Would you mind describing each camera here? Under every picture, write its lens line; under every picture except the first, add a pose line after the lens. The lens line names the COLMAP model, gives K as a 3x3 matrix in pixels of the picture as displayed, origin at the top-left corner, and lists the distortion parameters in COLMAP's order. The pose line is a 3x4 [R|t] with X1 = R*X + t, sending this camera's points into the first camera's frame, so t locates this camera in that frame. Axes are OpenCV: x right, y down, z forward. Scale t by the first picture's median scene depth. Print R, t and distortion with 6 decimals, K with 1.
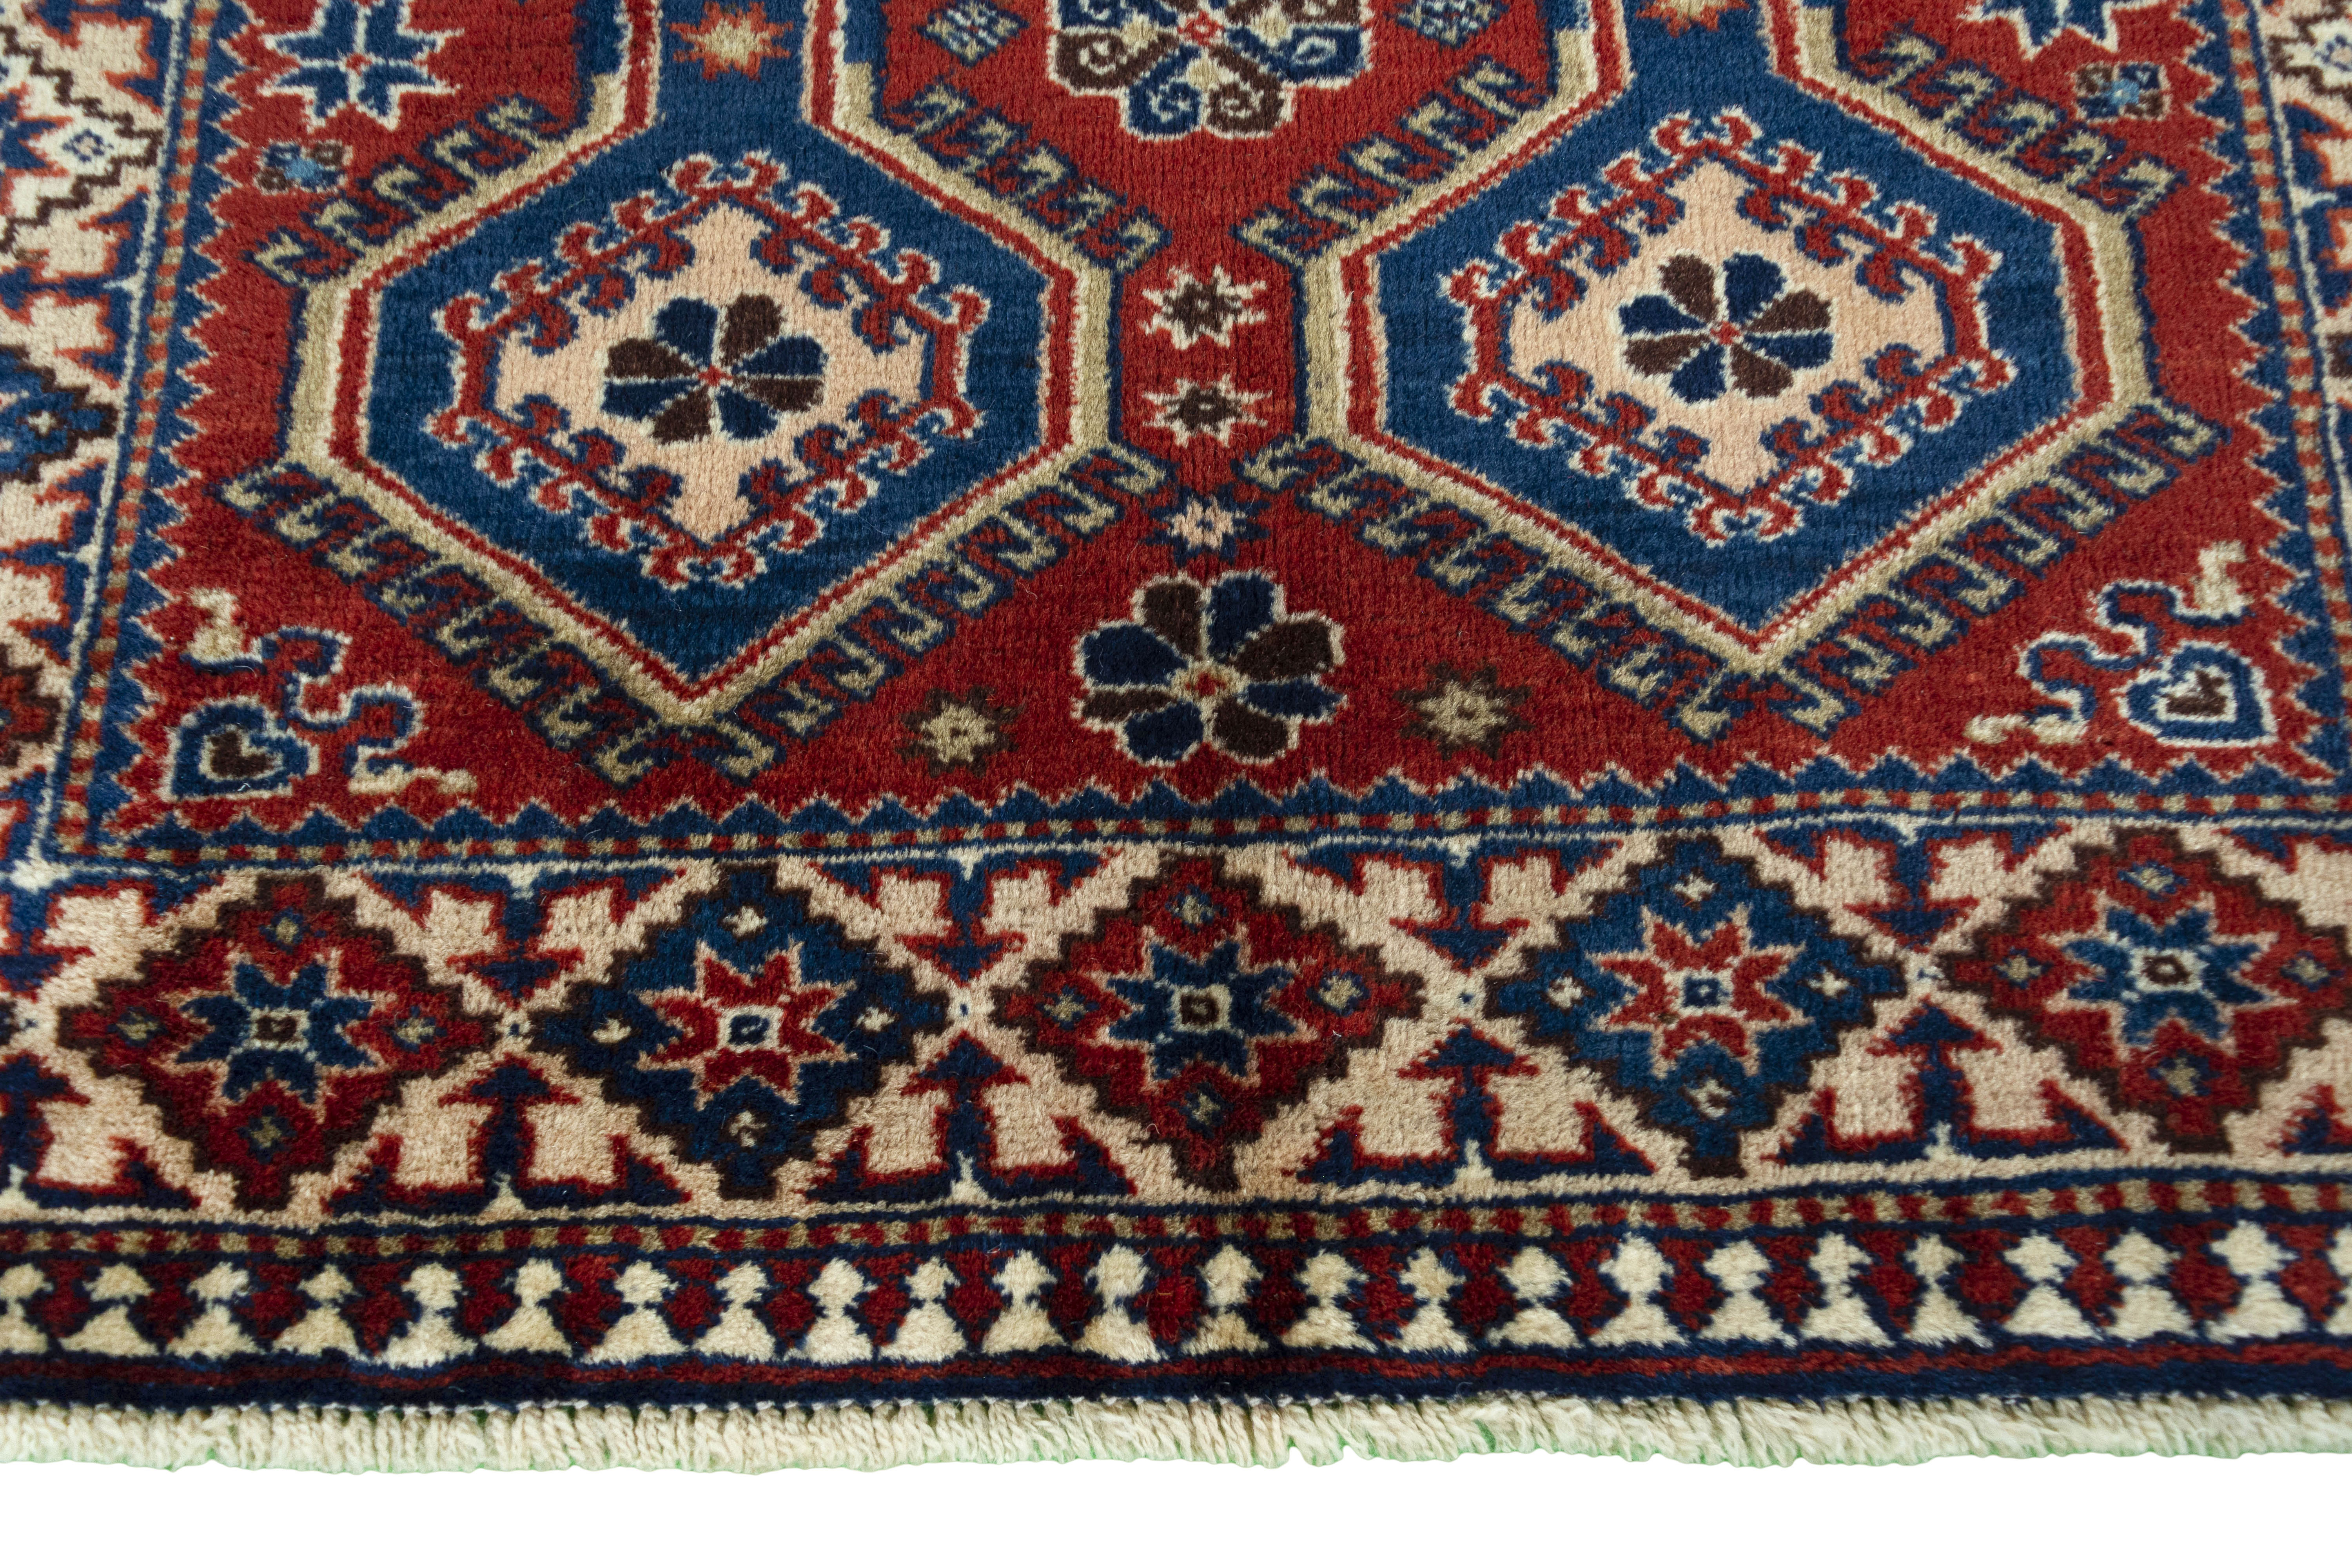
lens RADIAL K [[1903.9, 0, 1240.4], [0, 1903.9, 787.1], [0, 0, 1]] dist [0.004624, 0.003930]
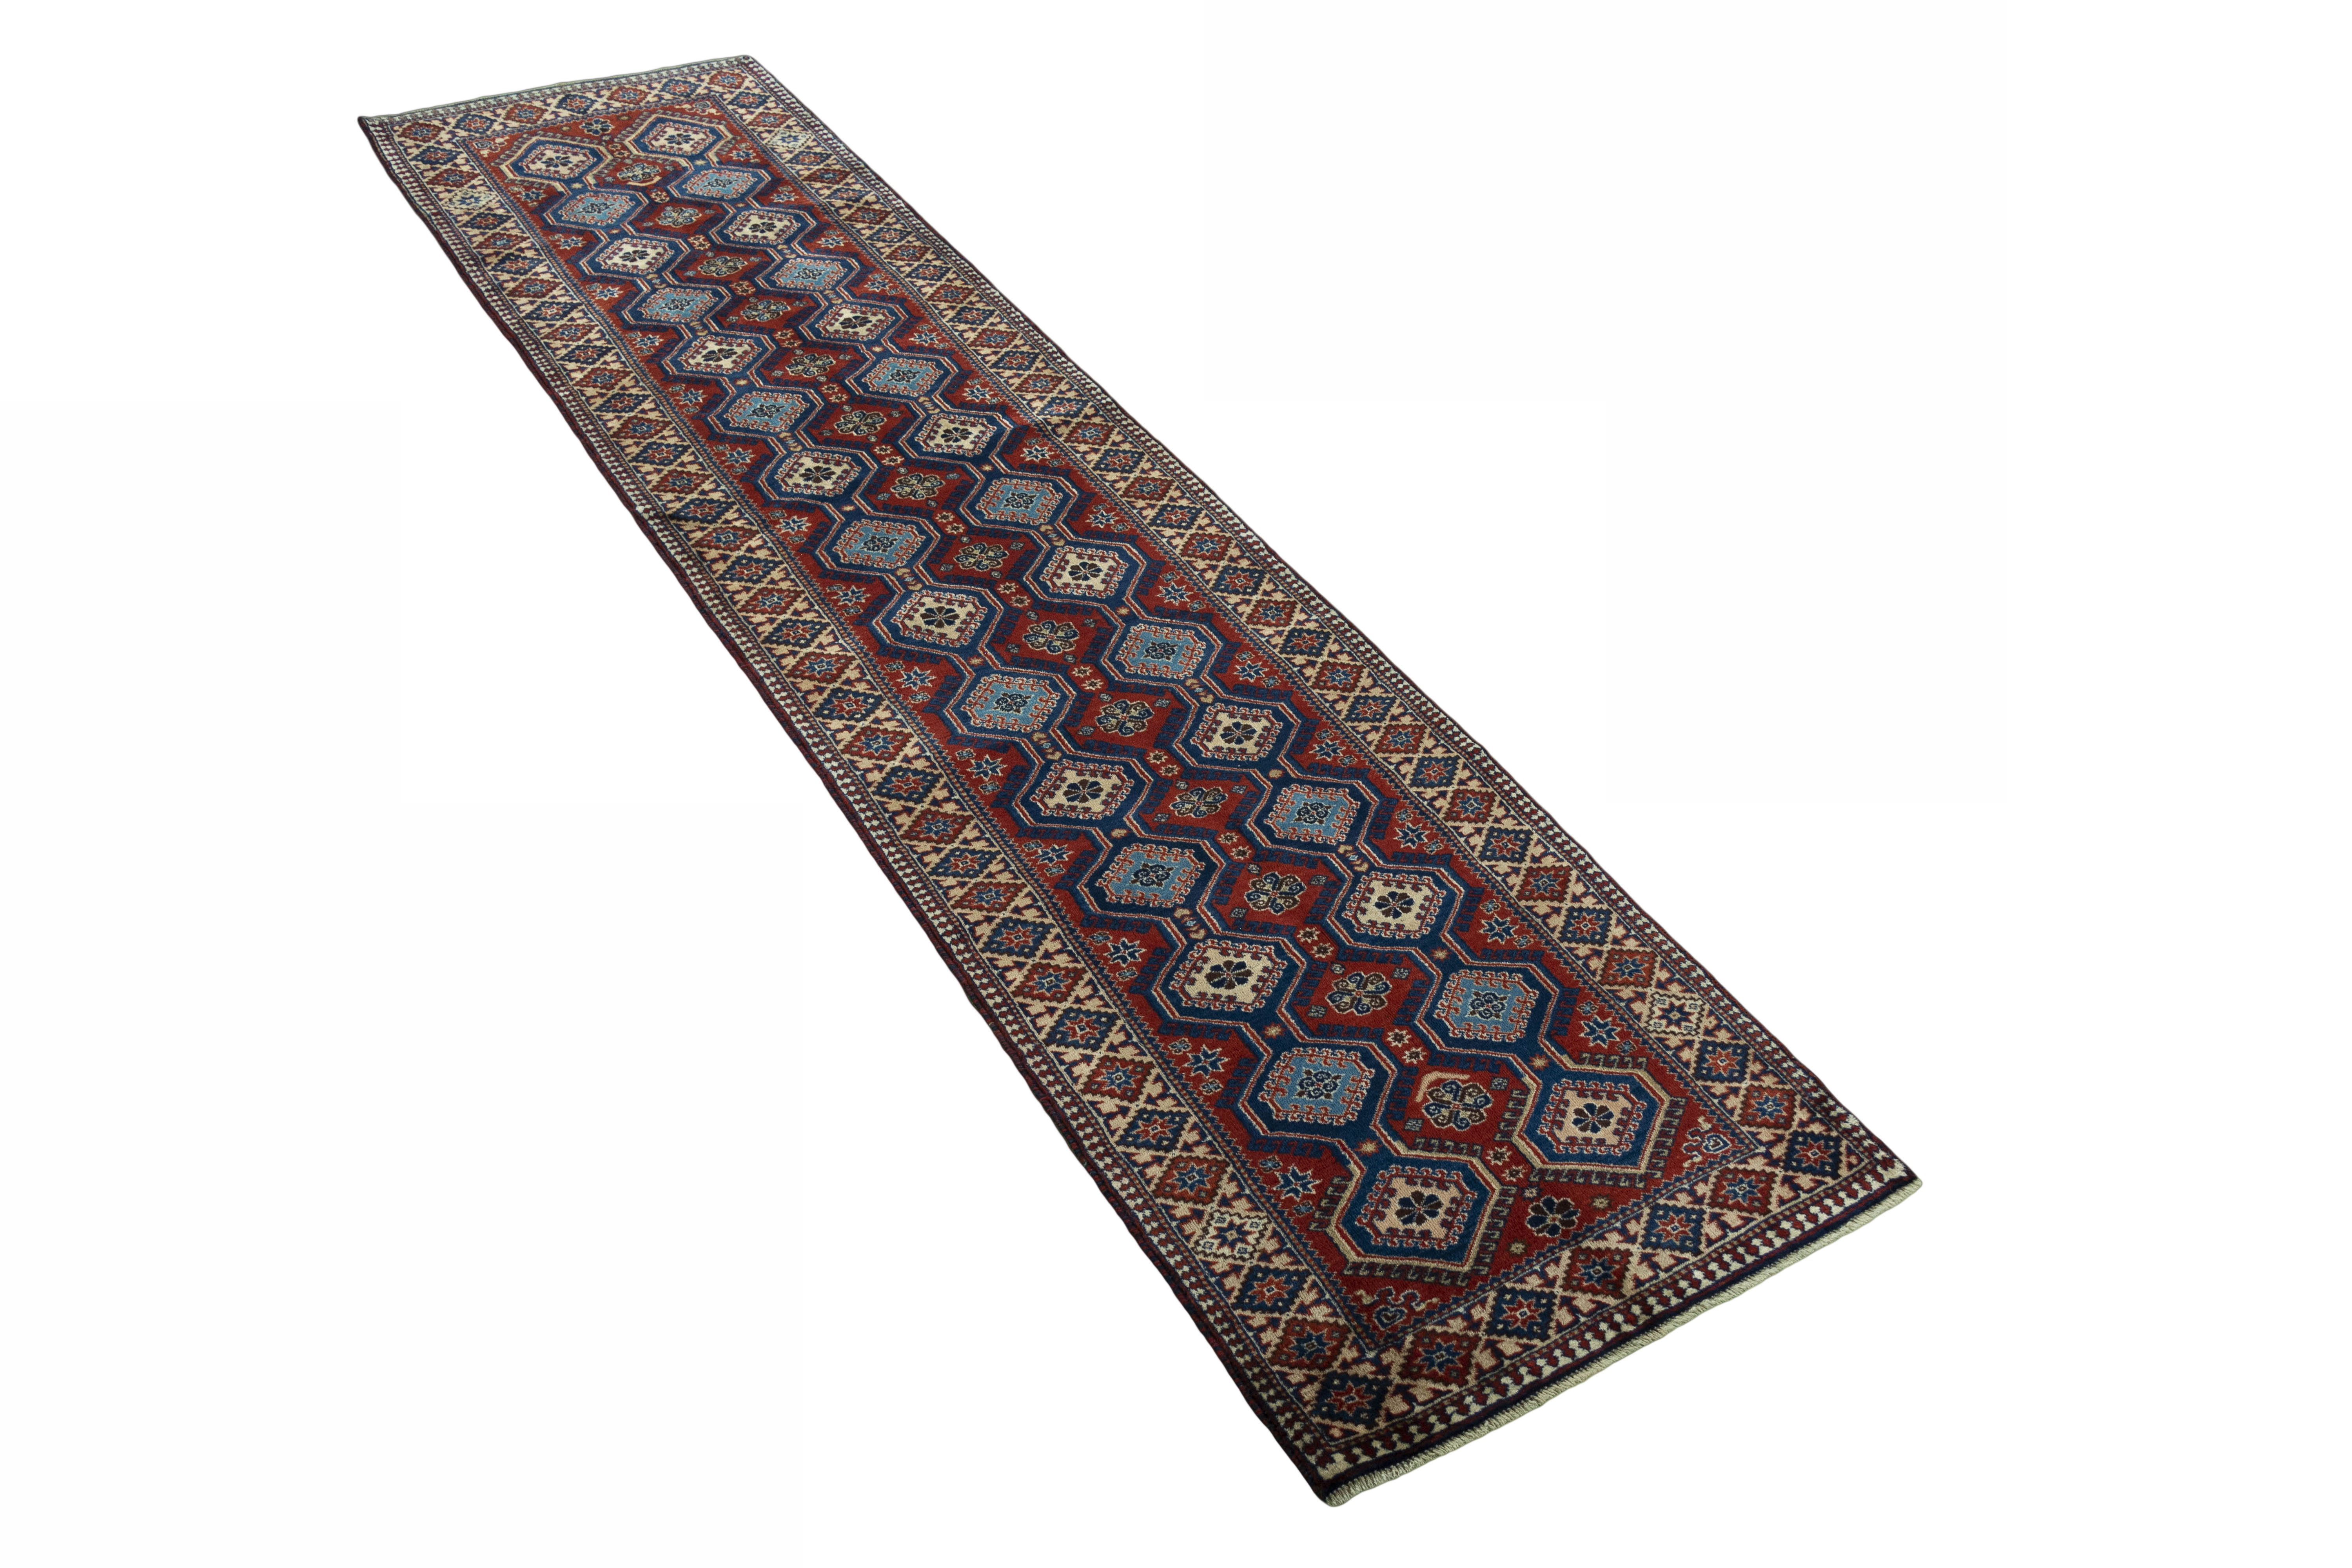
lens RADIAL K [[1903.9, 0, 1240.4], [0, 1903.9, 787.1], [0, 0, 1]] dist [0.004624, 0.003930]
pose [[0.859069, -0.282256, 0.427004, -2.463769], [0.467810, 0.771516, -0.431181, 0.812948], [-0.207737, 0.570171, 0.794828, -3.277965]]
